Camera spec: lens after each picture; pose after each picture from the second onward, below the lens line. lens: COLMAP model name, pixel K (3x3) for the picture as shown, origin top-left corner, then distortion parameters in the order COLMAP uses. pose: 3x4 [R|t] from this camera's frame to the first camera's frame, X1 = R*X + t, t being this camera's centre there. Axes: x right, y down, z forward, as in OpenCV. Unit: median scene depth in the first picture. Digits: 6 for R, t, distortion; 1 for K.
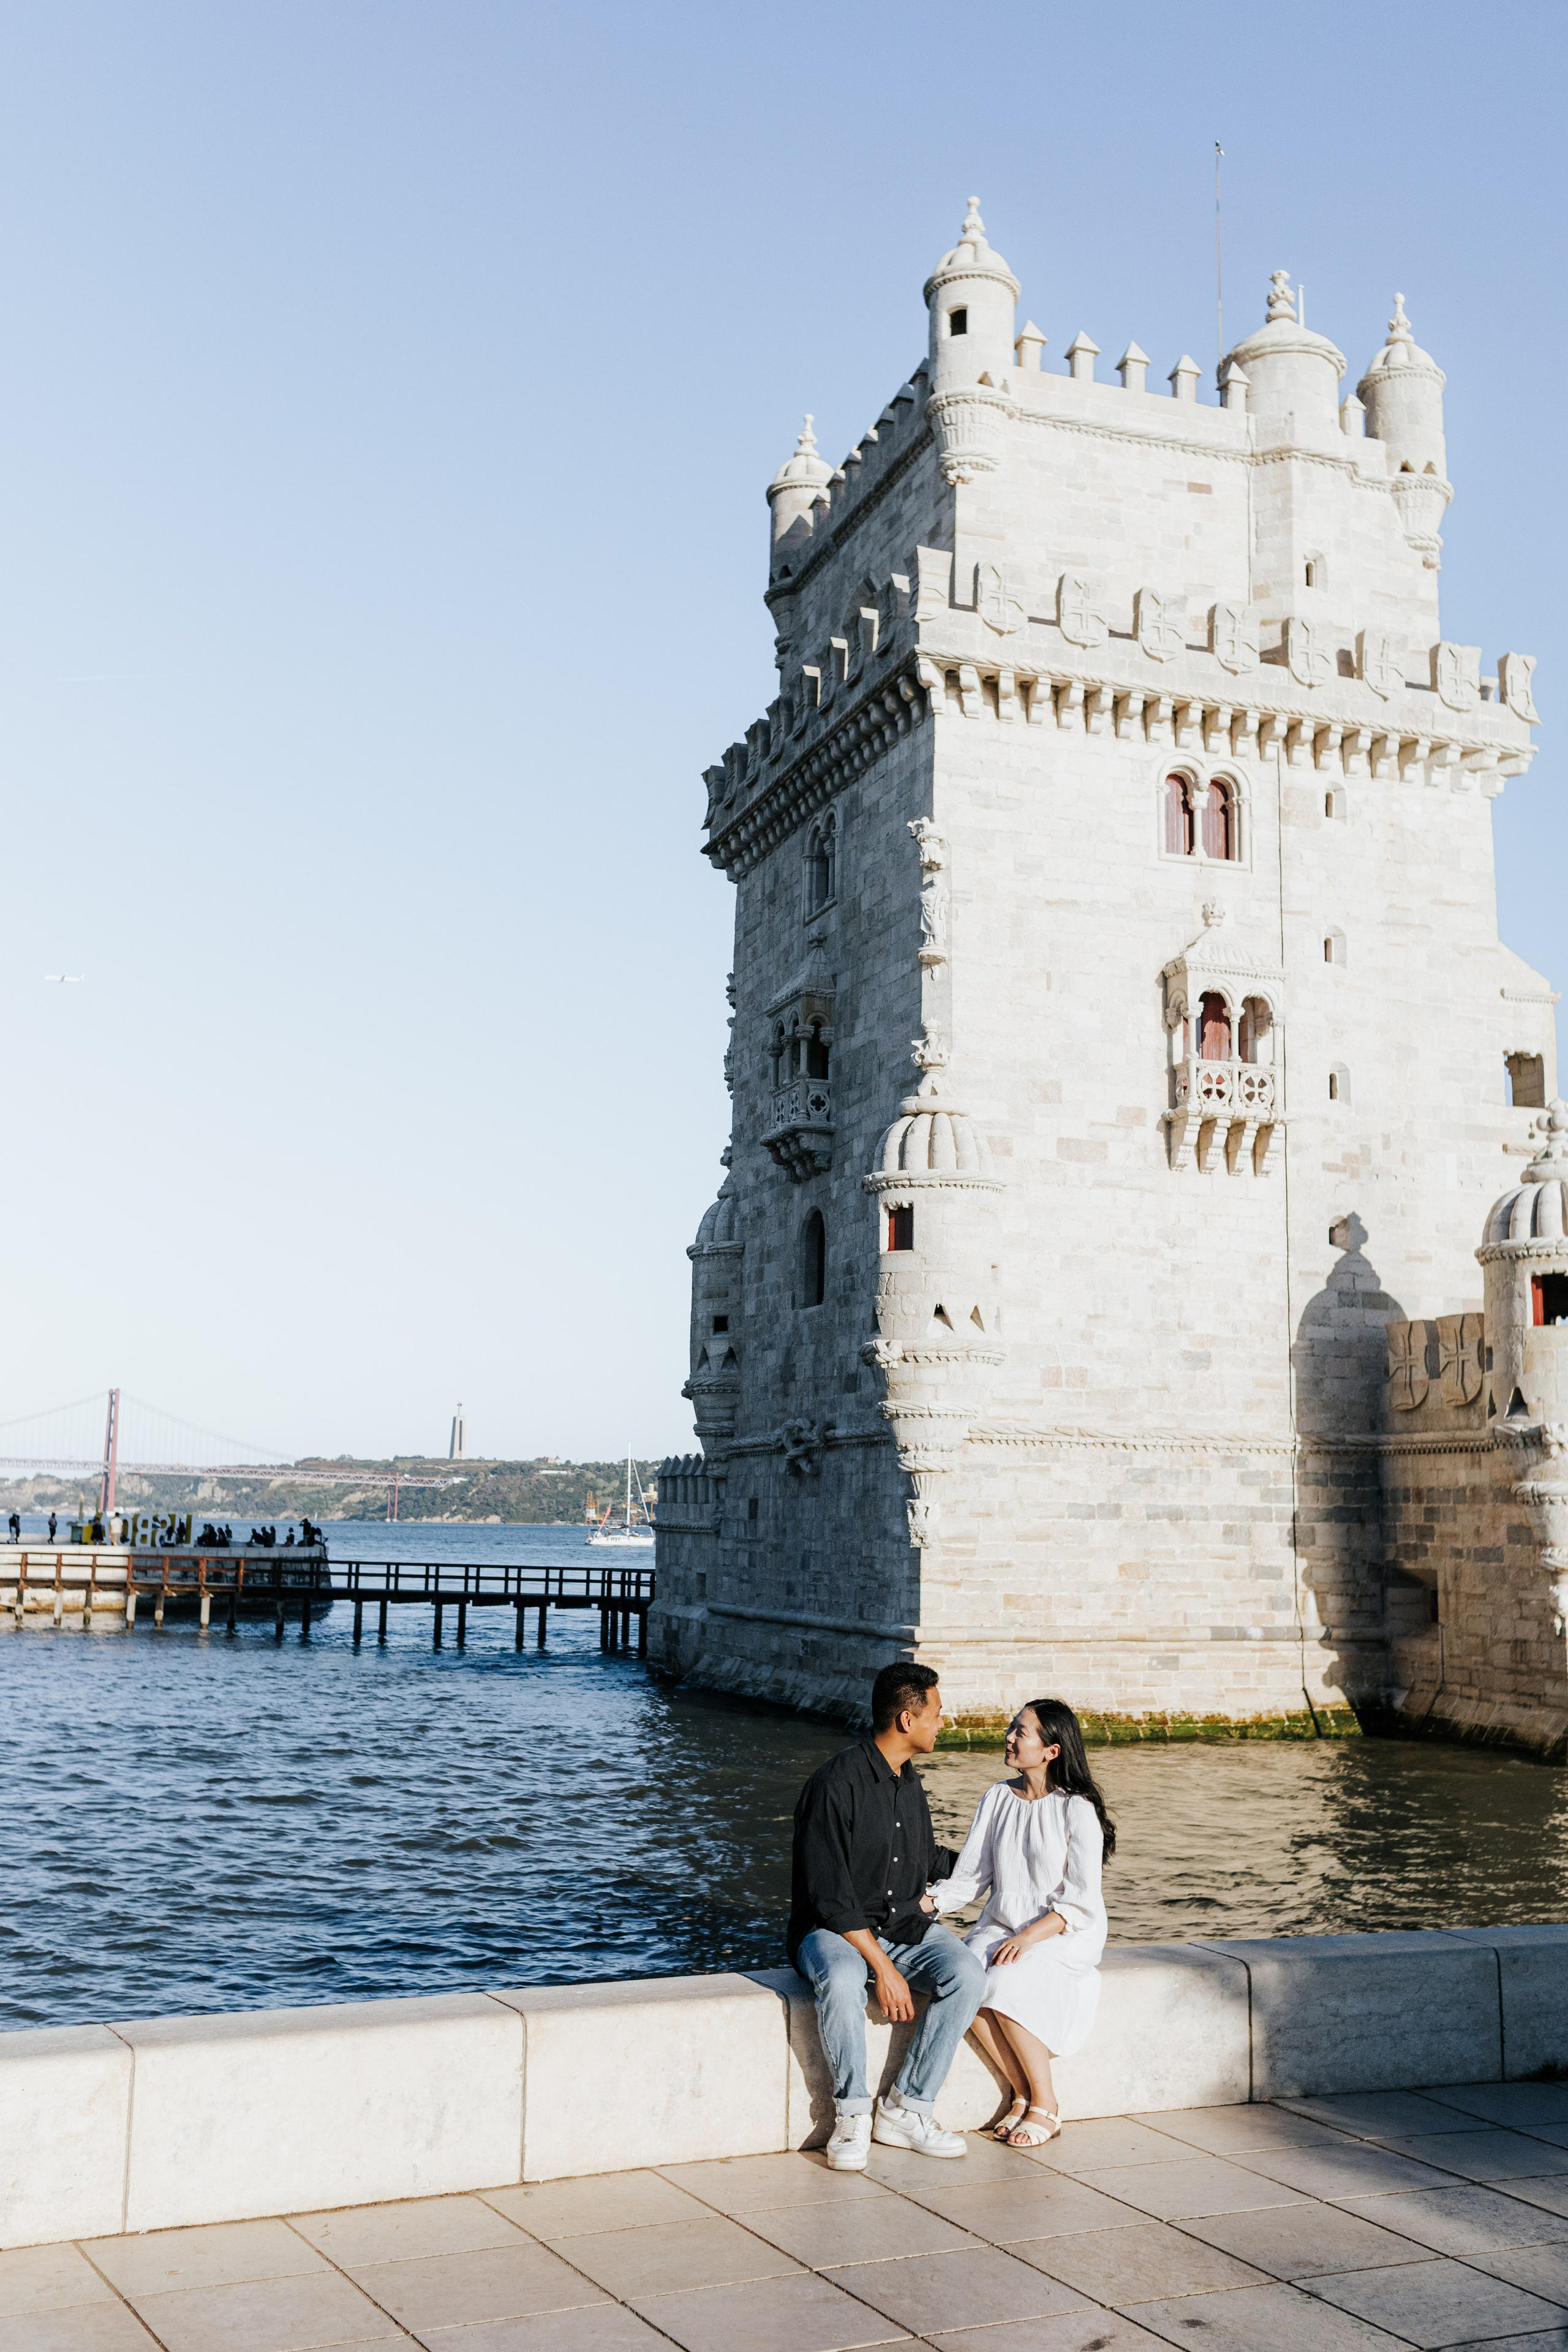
lens RADIAL K [[2263.1, 0, 802.9], [0, 2263.1, 1175.2], [0, 0, 1]] dist [0.000979, 0.000000]
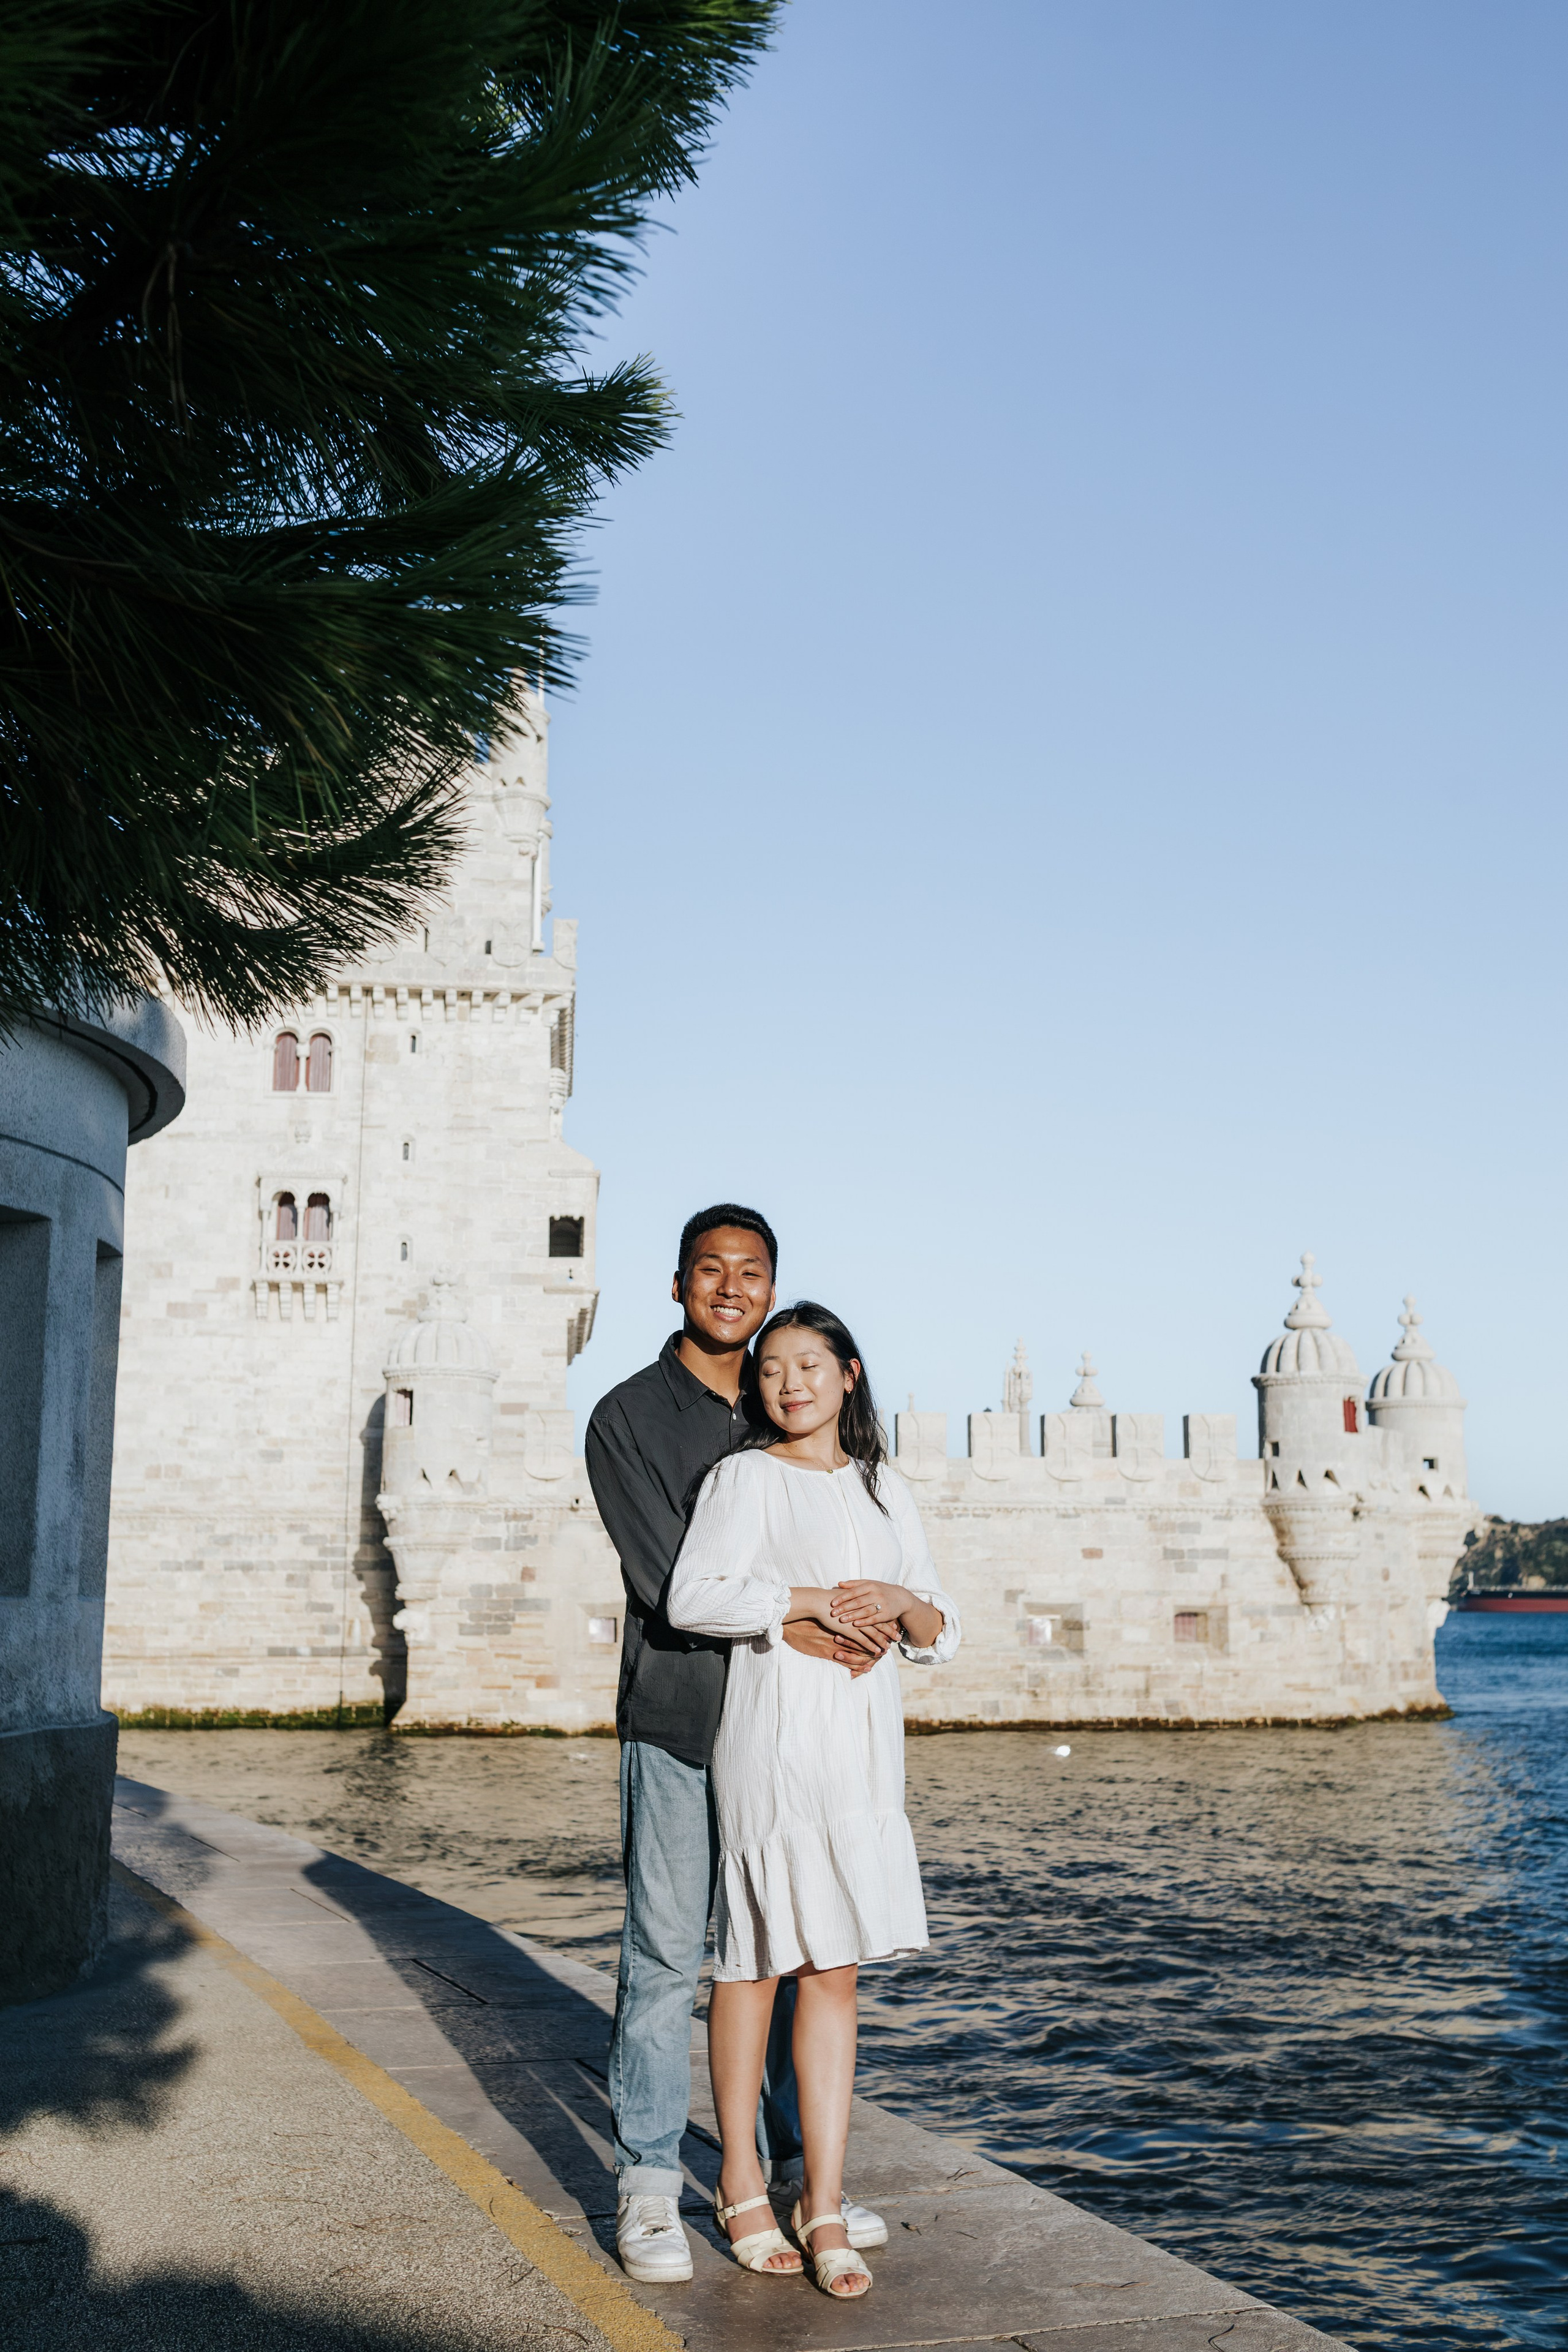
lens RADIAL K [[2263.1, 0, 796.1], [0, 2263.1, 1179.9], [0, 0, 1]] dist [0.000979, 0.000000]
pose [[0.974073, -0.057954, -0.218683, 0.800439], [0.050085, 0.997888, -0.041363, -0.014579], [0.220618, 0.029337, 0.974919, -0.296225]]
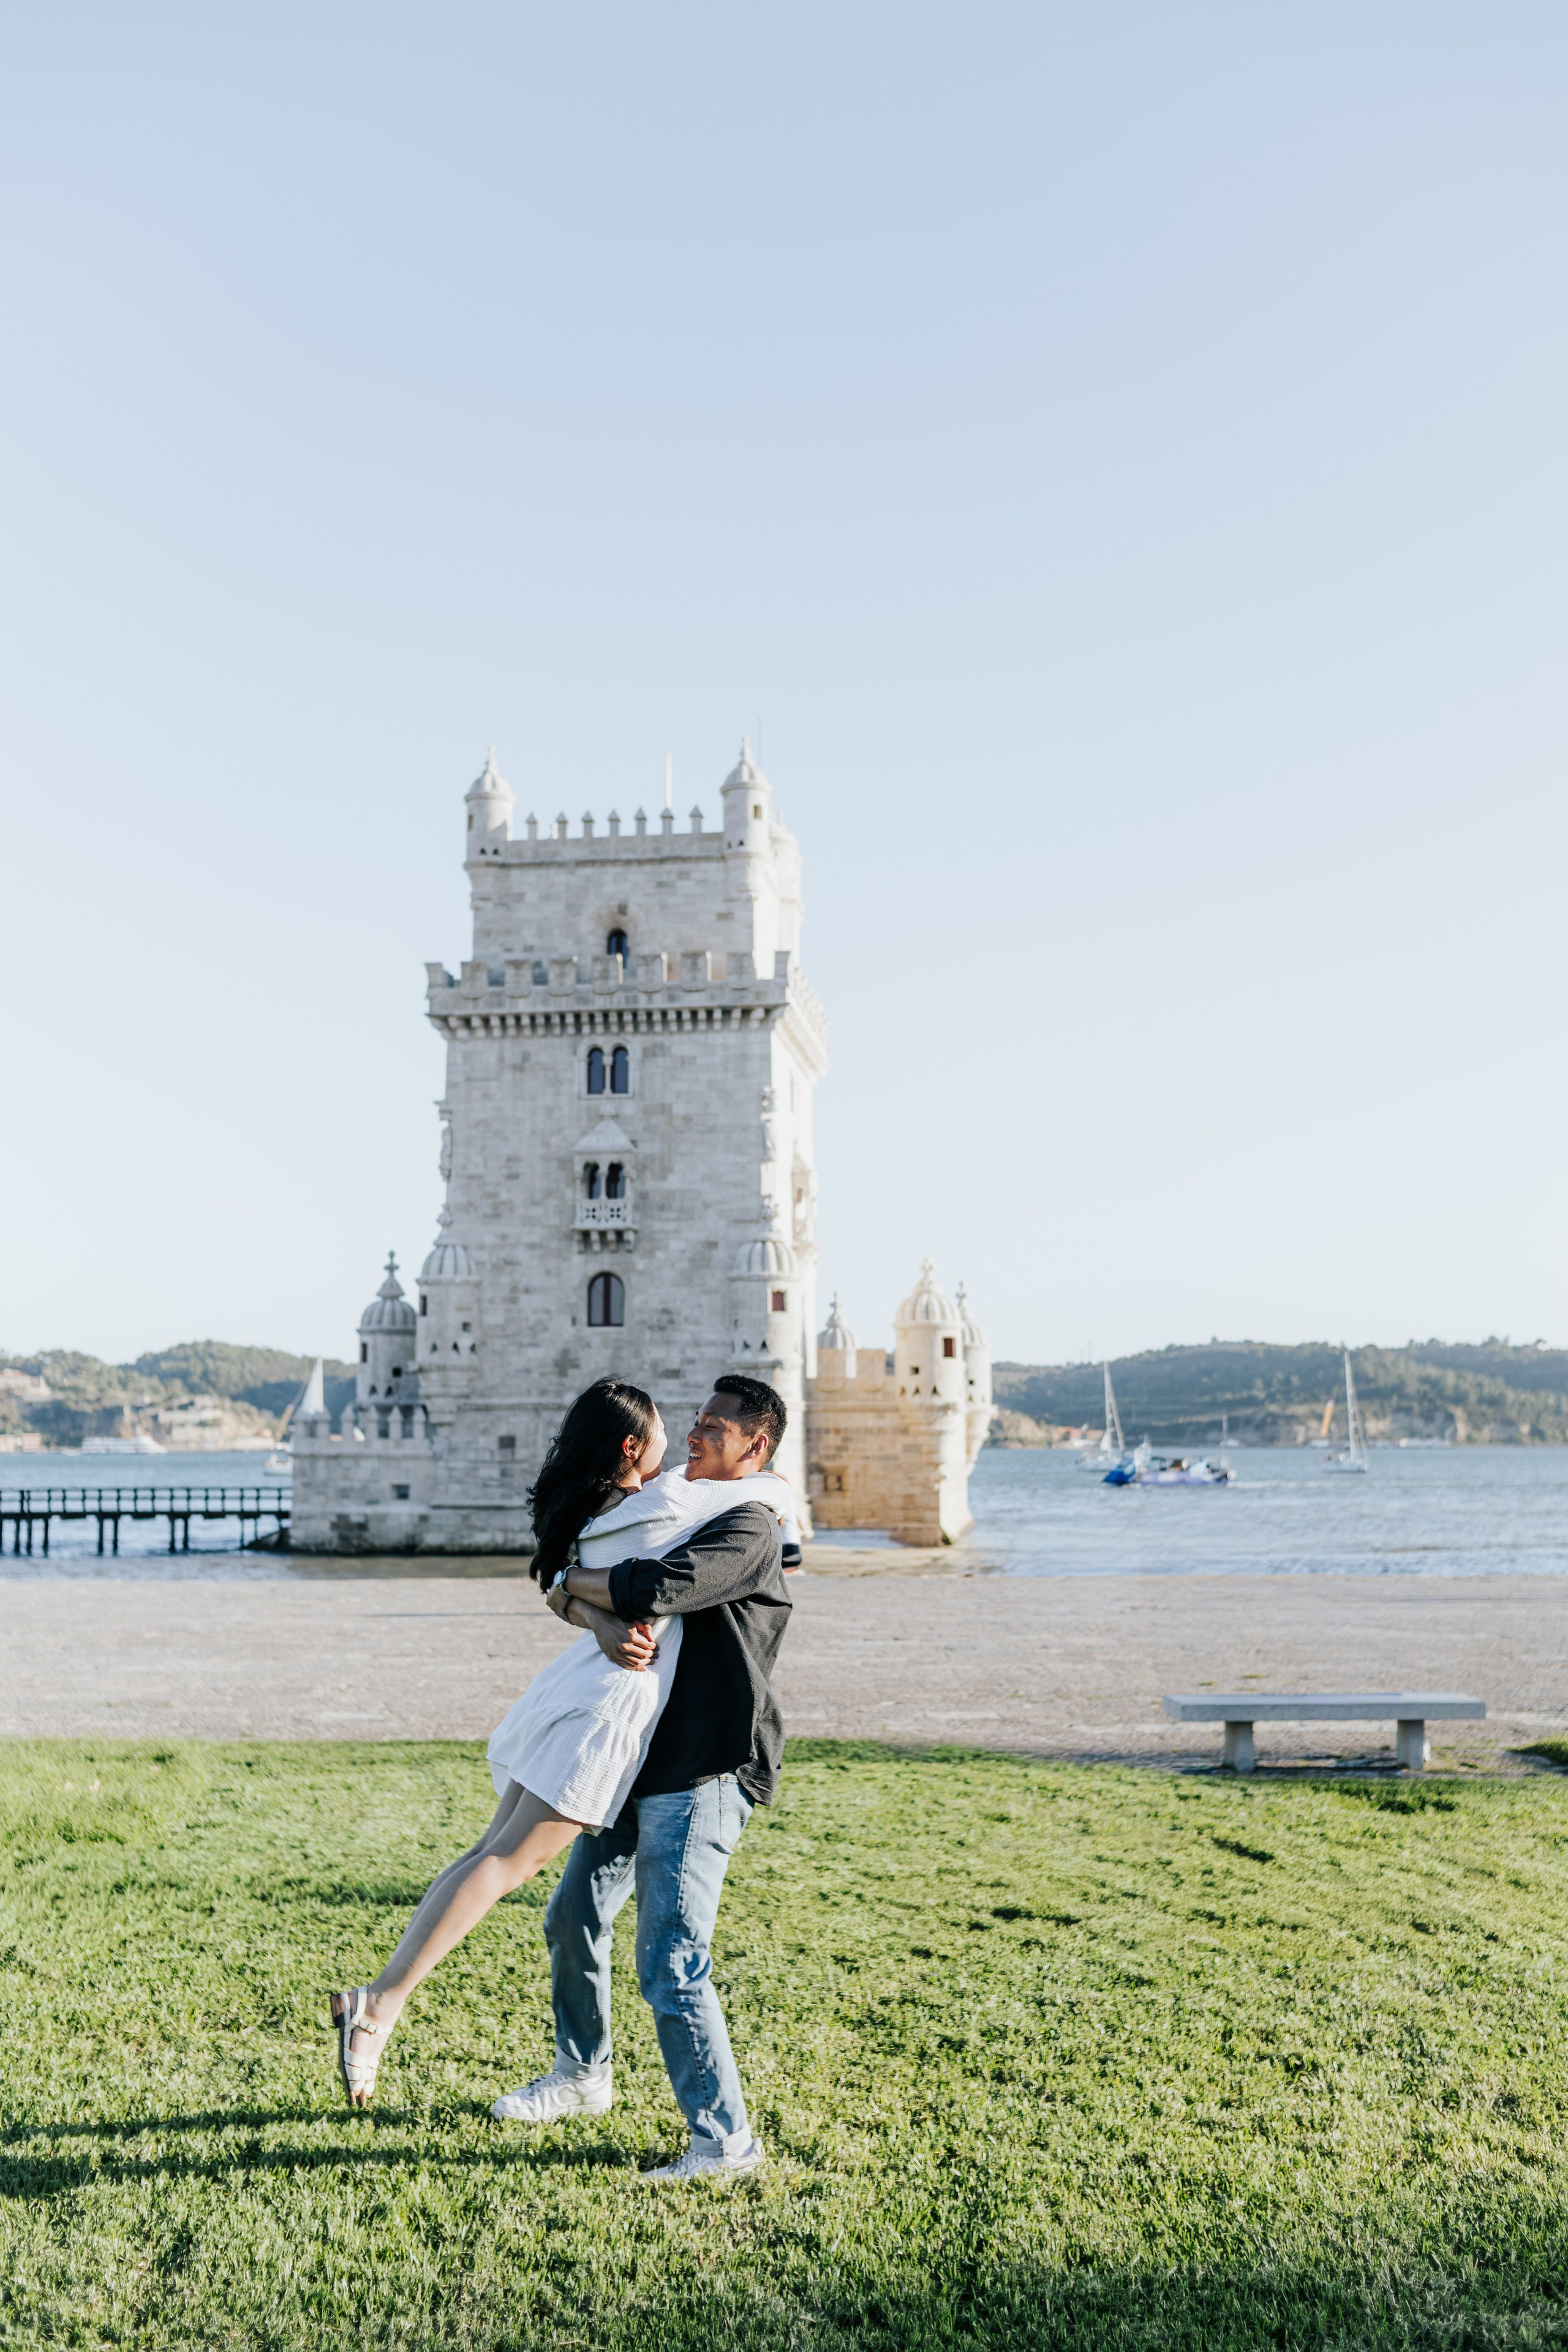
lens RADIAL K [[2263.1, 0, 787.8], [0, 2263.1, 1165.6], [0, 0, 1]] dist [0.000979, 0.000000]
pose [[0.445345, 0.090103, 0.890814, -1.640335], [-0.125871, 0.991343, -0.037345, -0.020064], [-0.886467, -0.095497, 0.452831, 0.102364]]
